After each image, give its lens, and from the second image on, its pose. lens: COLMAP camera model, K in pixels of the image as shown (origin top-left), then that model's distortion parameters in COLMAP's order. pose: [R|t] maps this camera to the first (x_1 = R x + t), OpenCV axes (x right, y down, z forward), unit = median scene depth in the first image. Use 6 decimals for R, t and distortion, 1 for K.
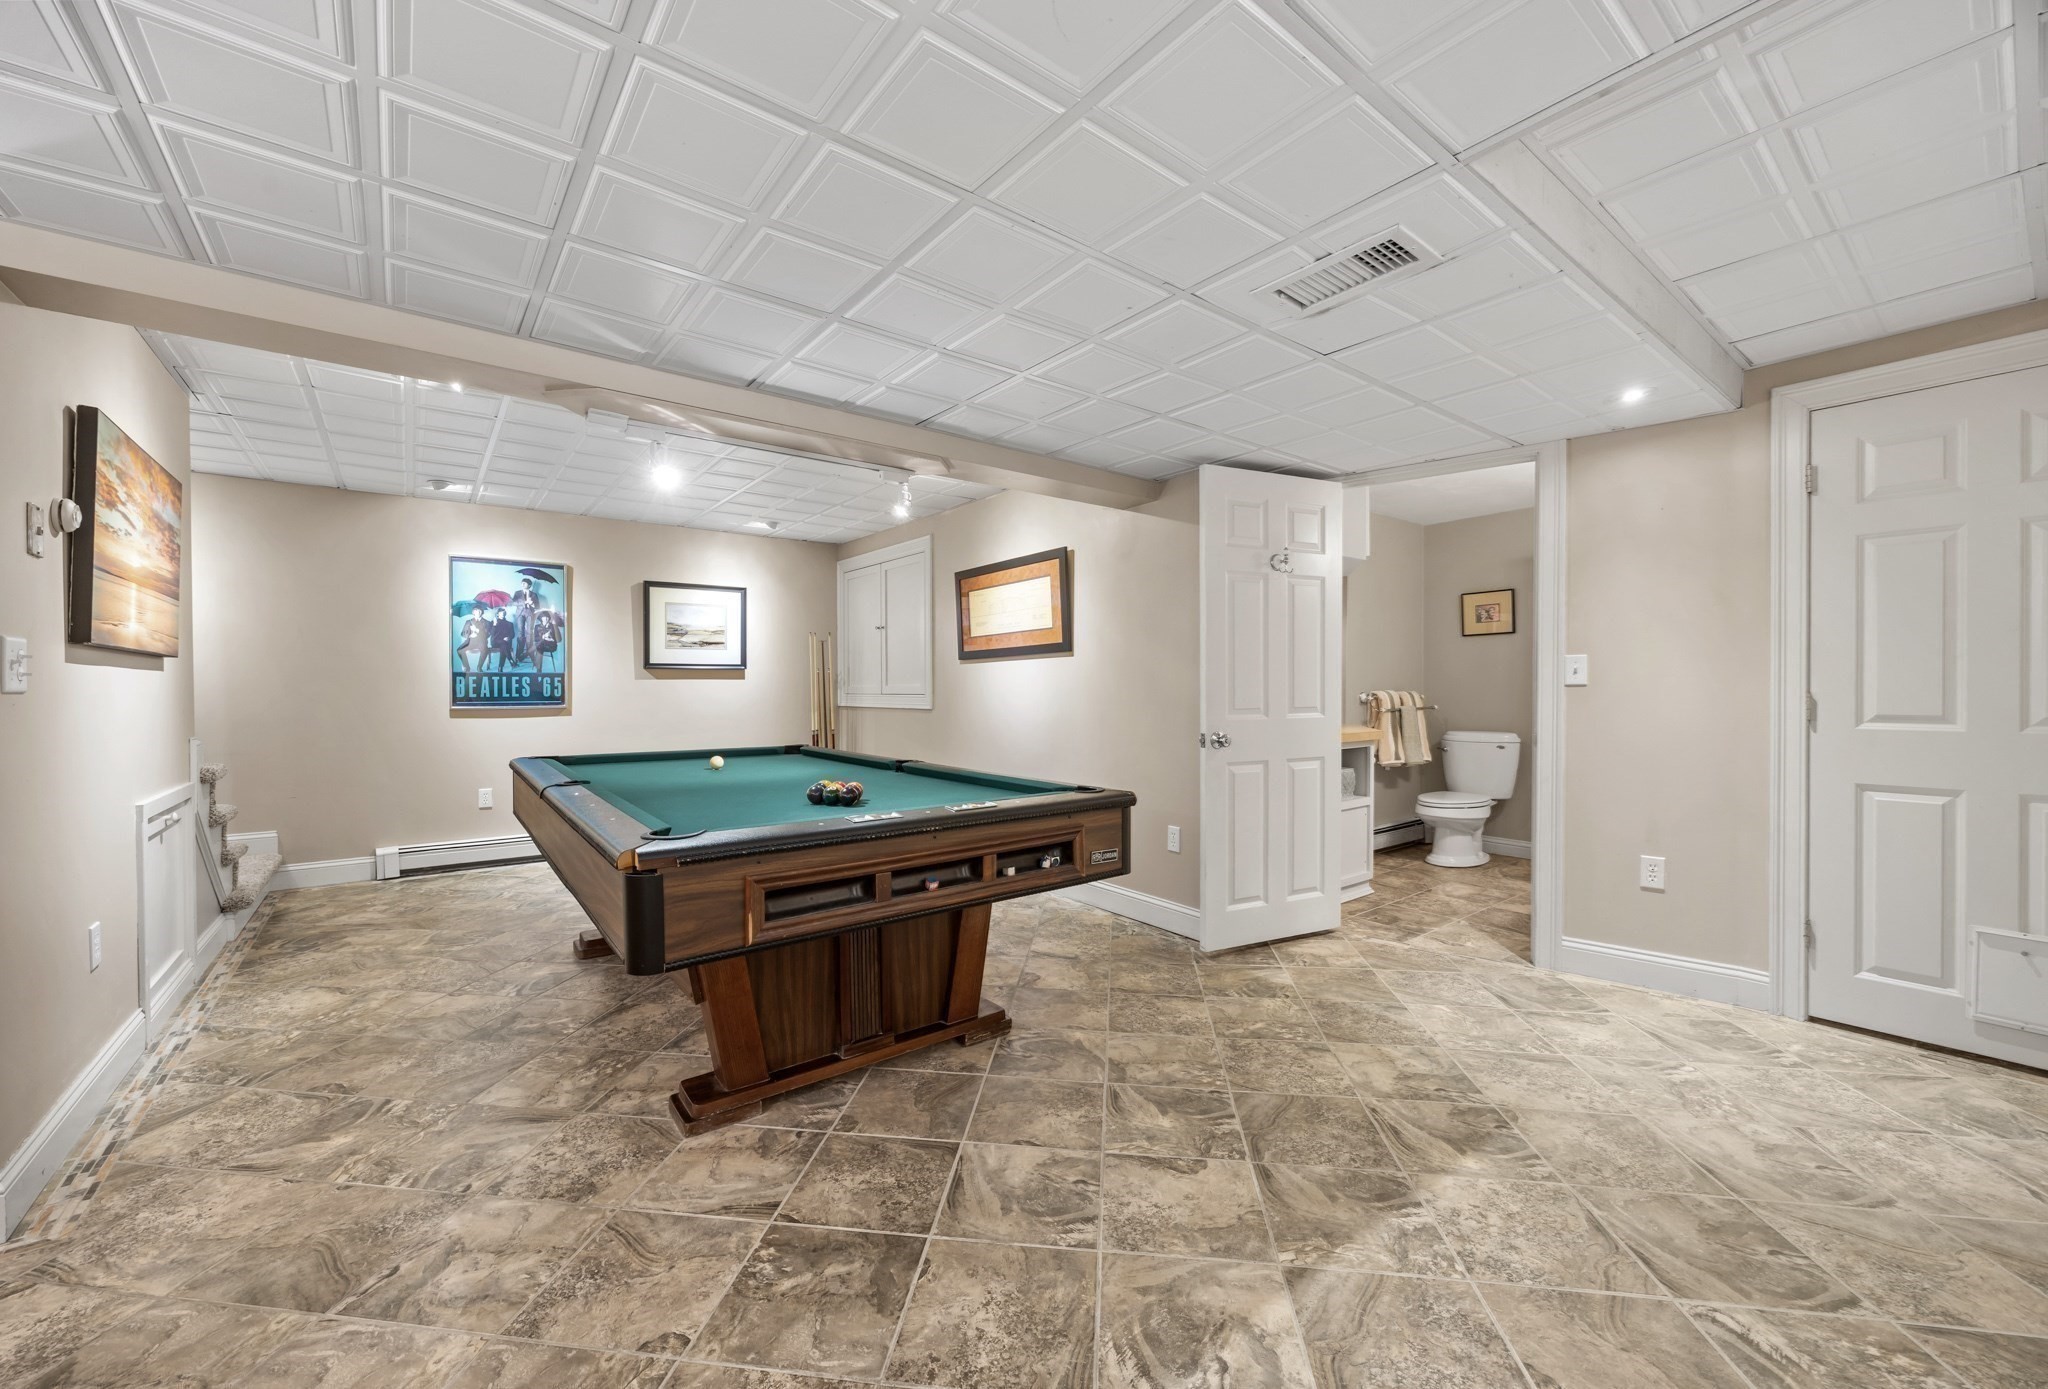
lens RADIAL K [[790.1, 0, 1010.7], [0, 790.1, 691.1], [0, 0, 1]] dist [-0.007636, -0.000241]
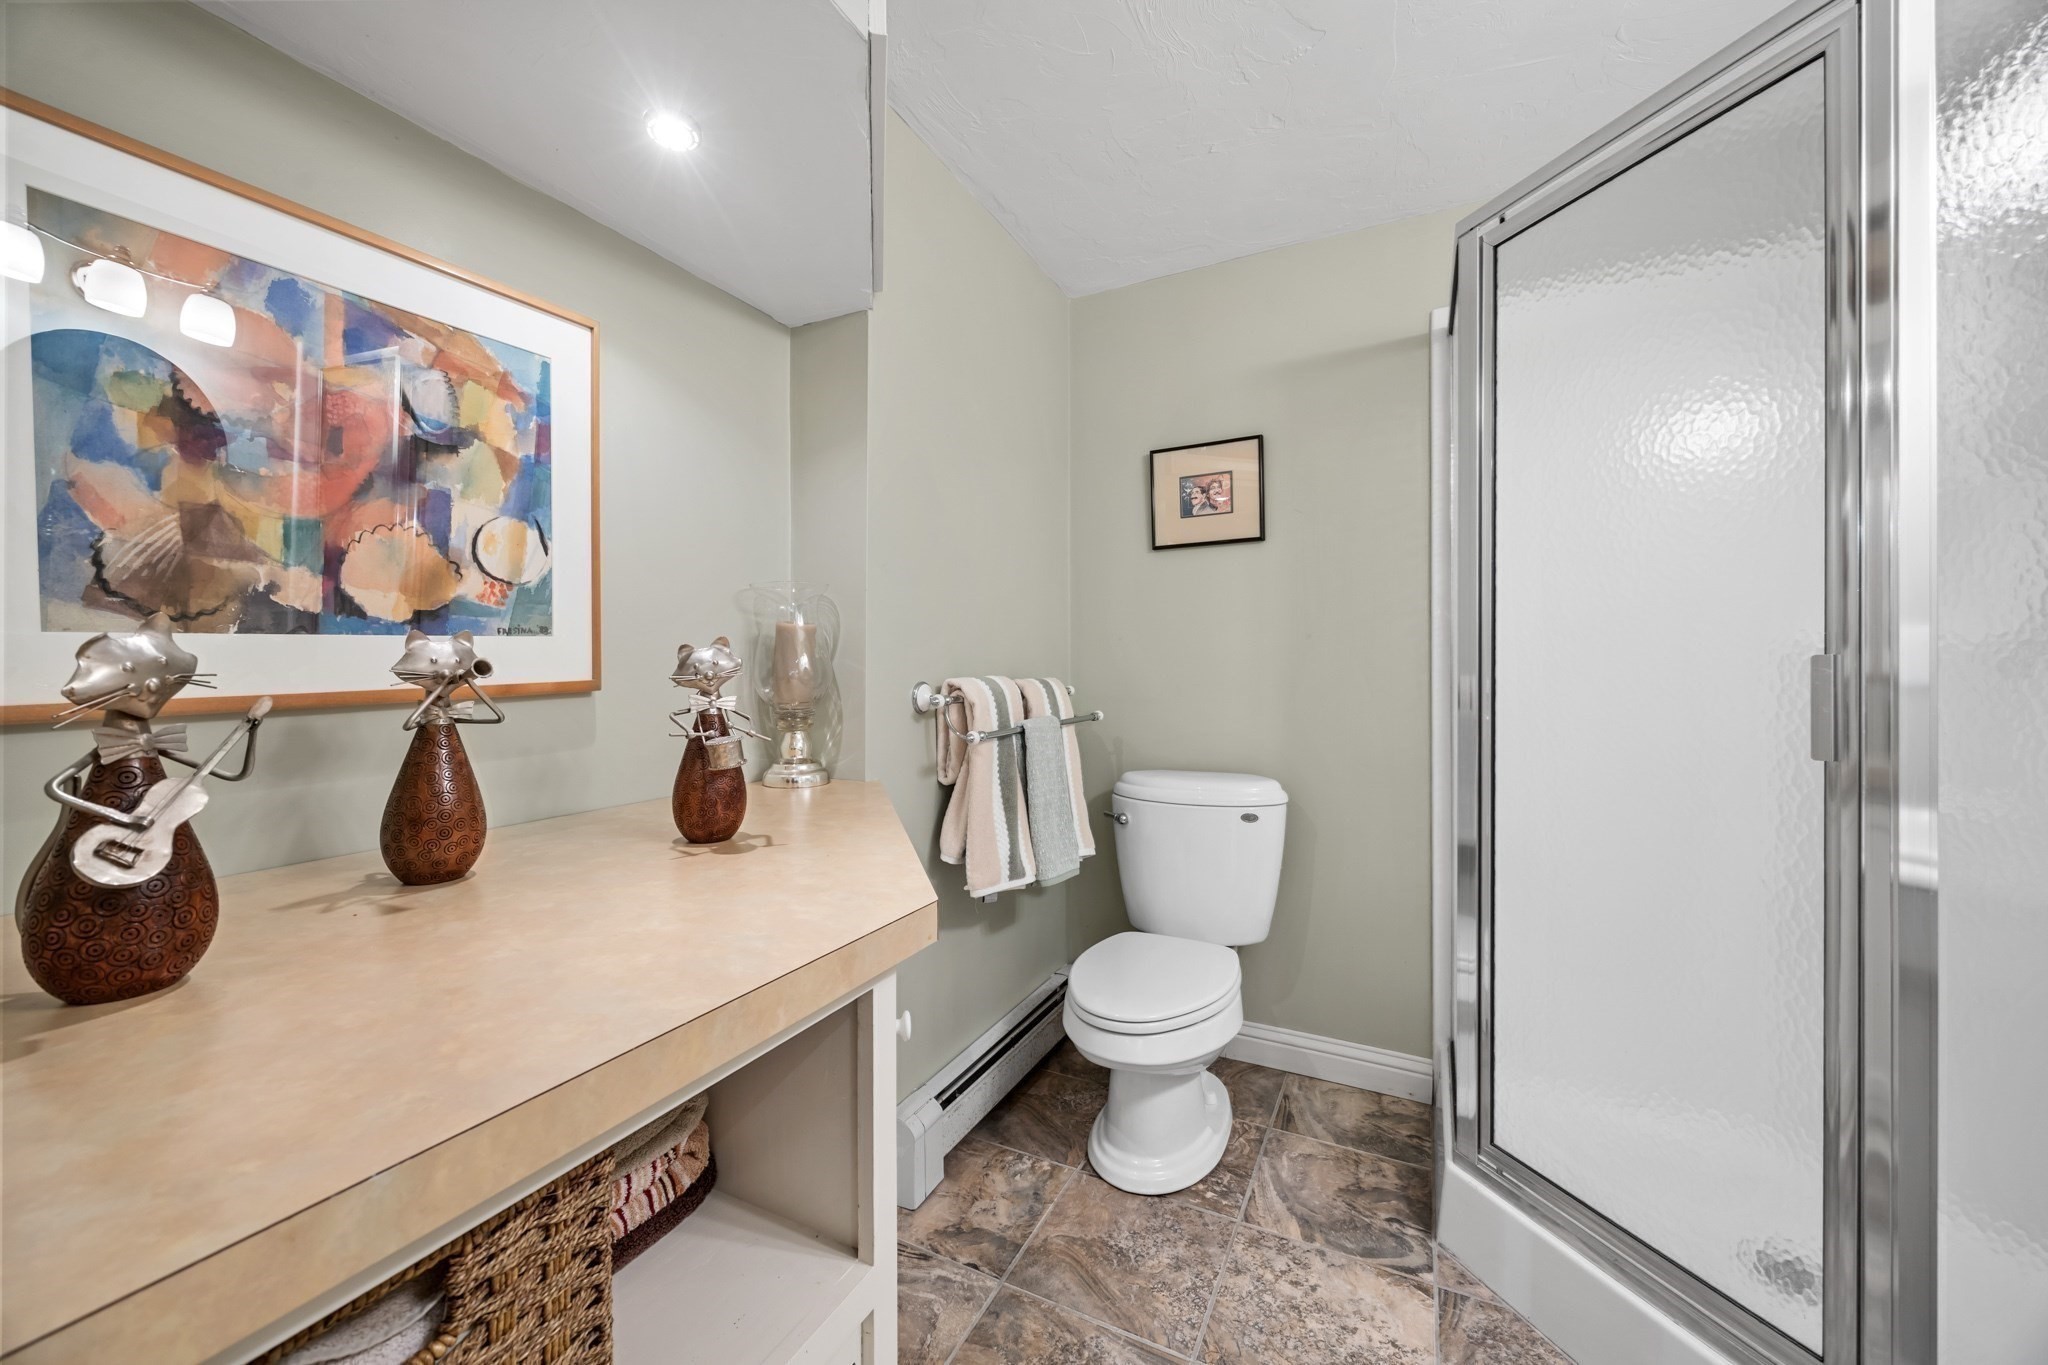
lens RADIAL K [[793.3, 0, 1019.2], [0, 793.3, 666.5], [0, 0, 1]] dist [-0.003257, -0.000398]
pose [[0.897293, 0.003963, 0.441418, 0.334277], [-0.004123, 0.999991, -0.000597, -0.004893], [-0.441416, -0.001285, 0.897302, 0.678726]]
